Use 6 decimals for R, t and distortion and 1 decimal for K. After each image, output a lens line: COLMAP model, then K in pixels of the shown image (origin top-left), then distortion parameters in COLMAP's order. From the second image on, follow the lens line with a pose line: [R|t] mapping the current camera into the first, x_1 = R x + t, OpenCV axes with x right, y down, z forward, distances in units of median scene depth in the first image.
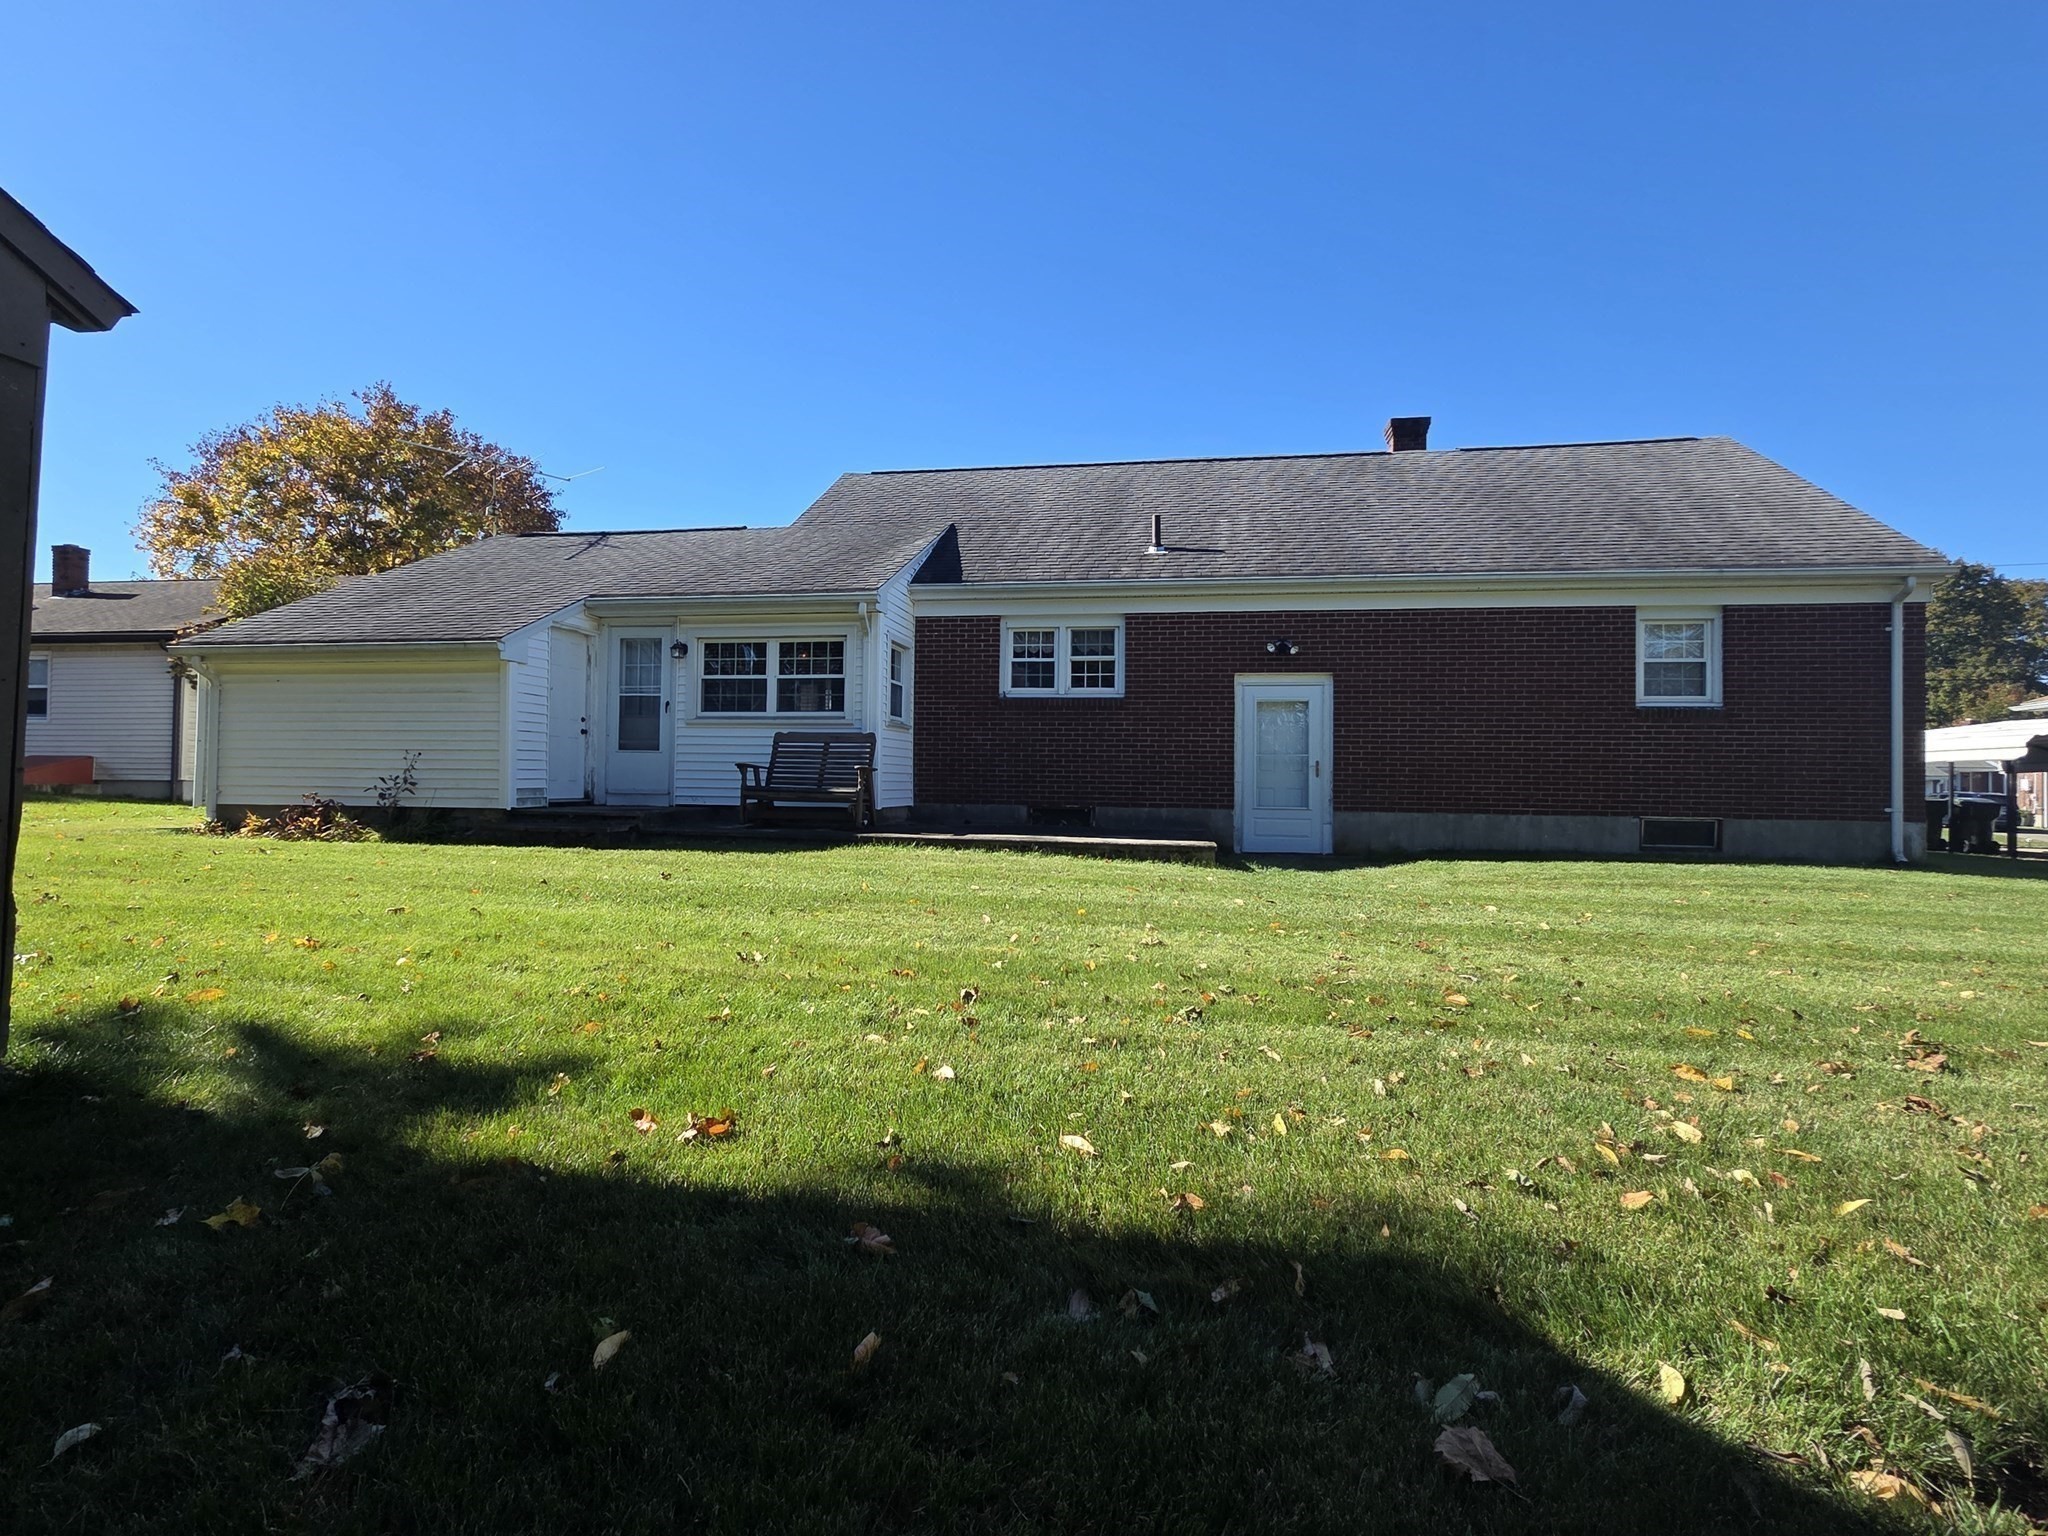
lens RADIAL K [[899.2, 0, 1023.5], [0, 899.2, 767.2], [0, 0, 1]] dist [0.001610, 0.000225]
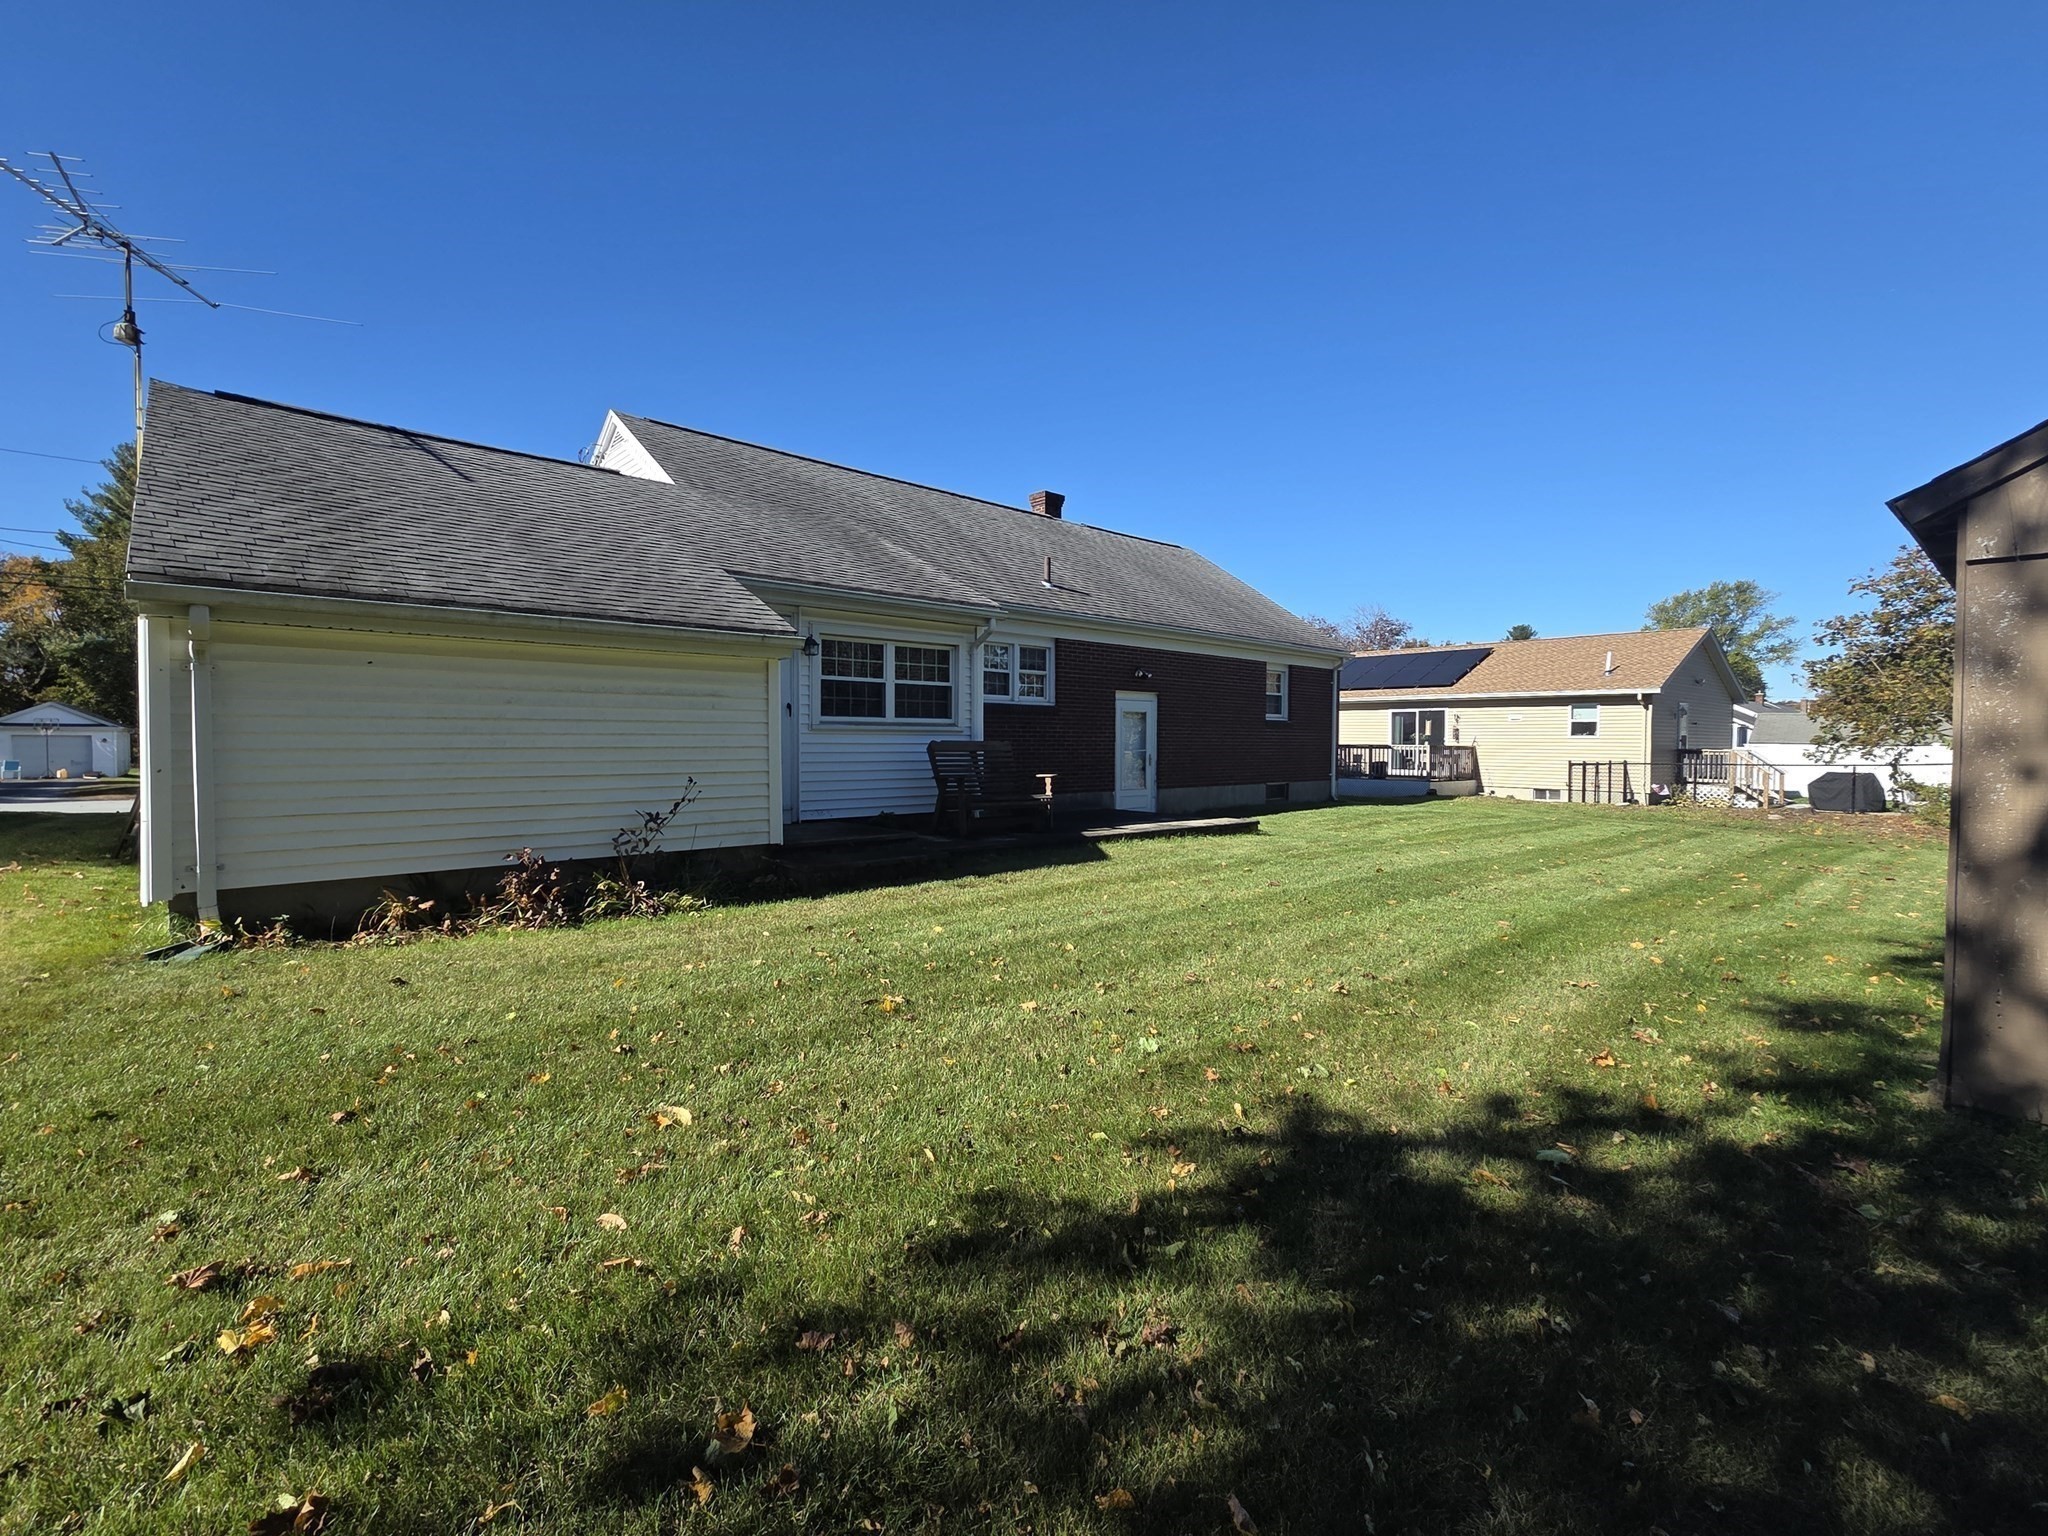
lens RADIAL K [[820.7, 0, 1023.3], [0, 820.7, 765.7], [0, 0, 1]] dist [-0.001363, -0.000074]
pose [[0.669439, -0.030149, 0.742255, -0.833455], [-0.004670, 0.998986, 0.044788, -0.049378], [-0.742853, -0.033449, 0.668619, 0.295934]]
